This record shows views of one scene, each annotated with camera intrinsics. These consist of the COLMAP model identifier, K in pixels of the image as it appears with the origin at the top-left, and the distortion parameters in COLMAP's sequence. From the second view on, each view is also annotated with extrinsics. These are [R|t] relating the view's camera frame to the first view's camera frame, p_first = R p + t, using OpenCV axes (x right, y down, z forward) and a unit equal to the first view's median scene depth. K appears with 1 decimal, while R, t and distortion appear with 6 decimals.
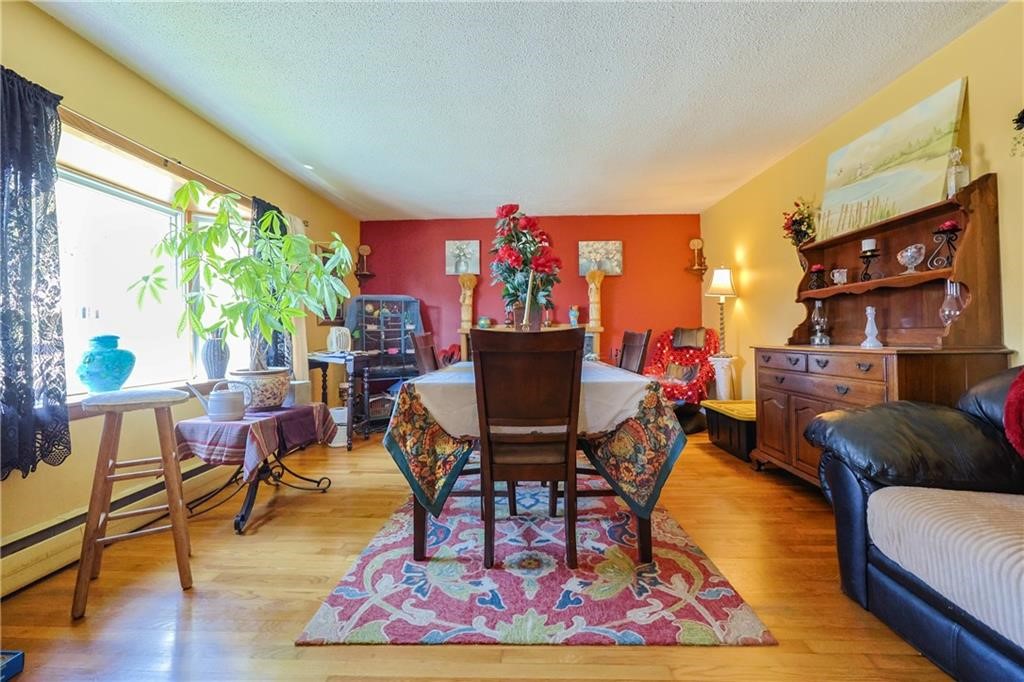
lens RADIAL K [[440.3, 0, 510.3], [0, 440.3, 334.7], [0, 0, 1]] dist [-0.002597, 0.000172]
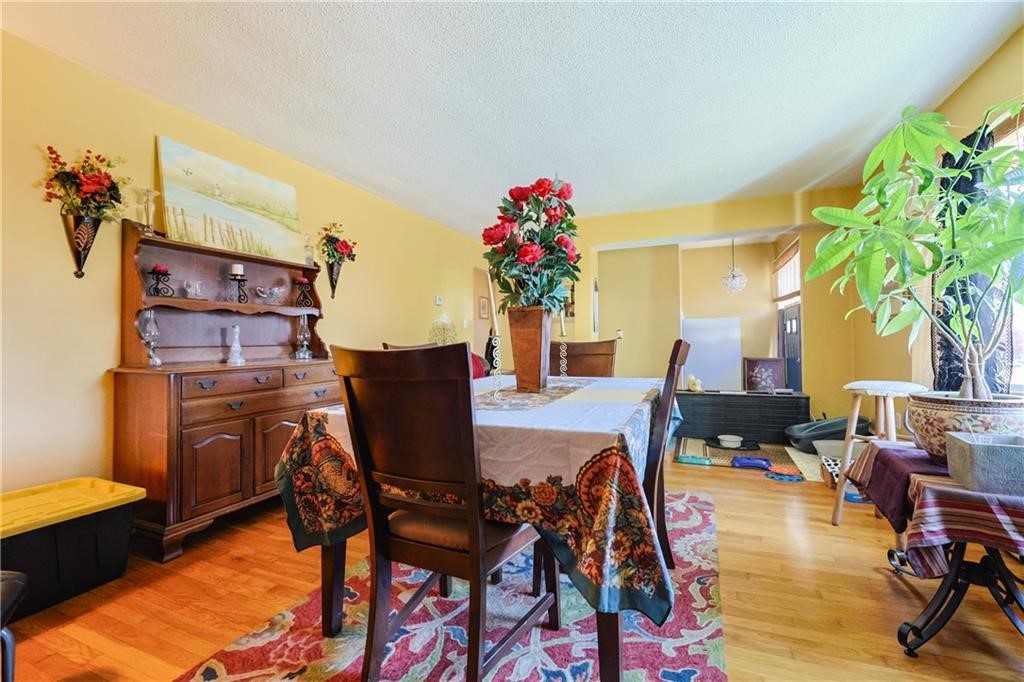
lens RADIAL K [[440.3, 0, 510.3], [0, 440.3, 334.7], [0, 0, 1]] dist [-0.002597, 0.000172]
pose [[-0.931353, 0.029139, 0.362948, -0.250215], [0.020109, 0.999388, -0.028634, 0.003410], [-0.363561, -0.019370, -0.931369, 2.136287]]
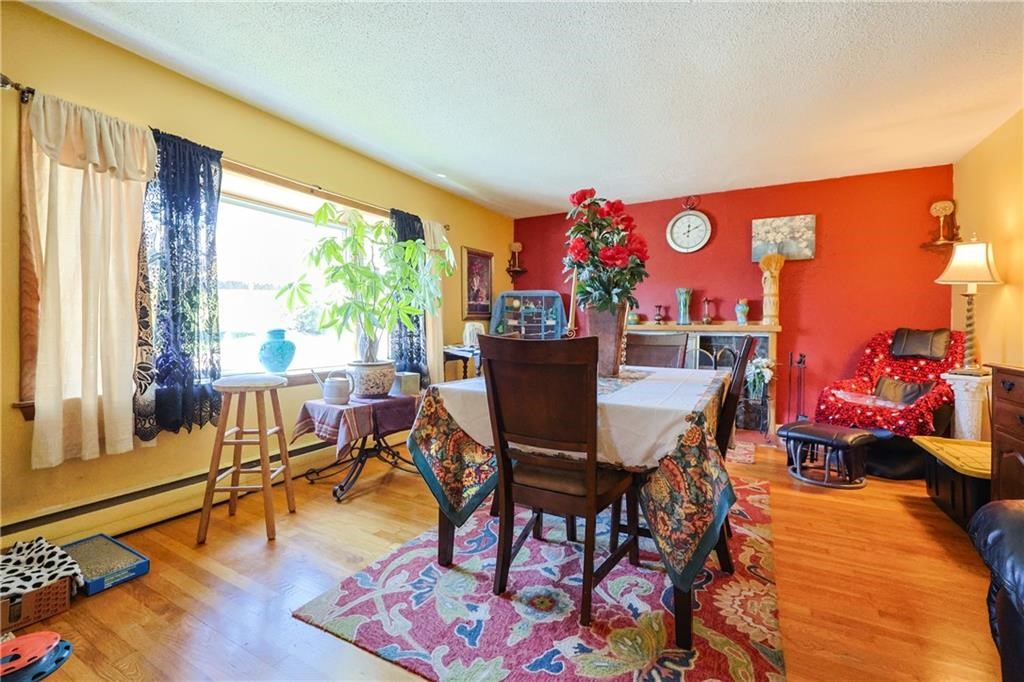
lens RADIAL K [[440.3, 0, 510.3], [0, 440.3, 334.7], [0, 0, 1]] dist [-0.002597, 0.000172]
pose [[0.891068, 0.026802, -0.453077, 0.325043], [-0.017139, 0.999530, 0.025419, -0.030981], [0.453546, -0.014885, 0.891109, 0.172868]]
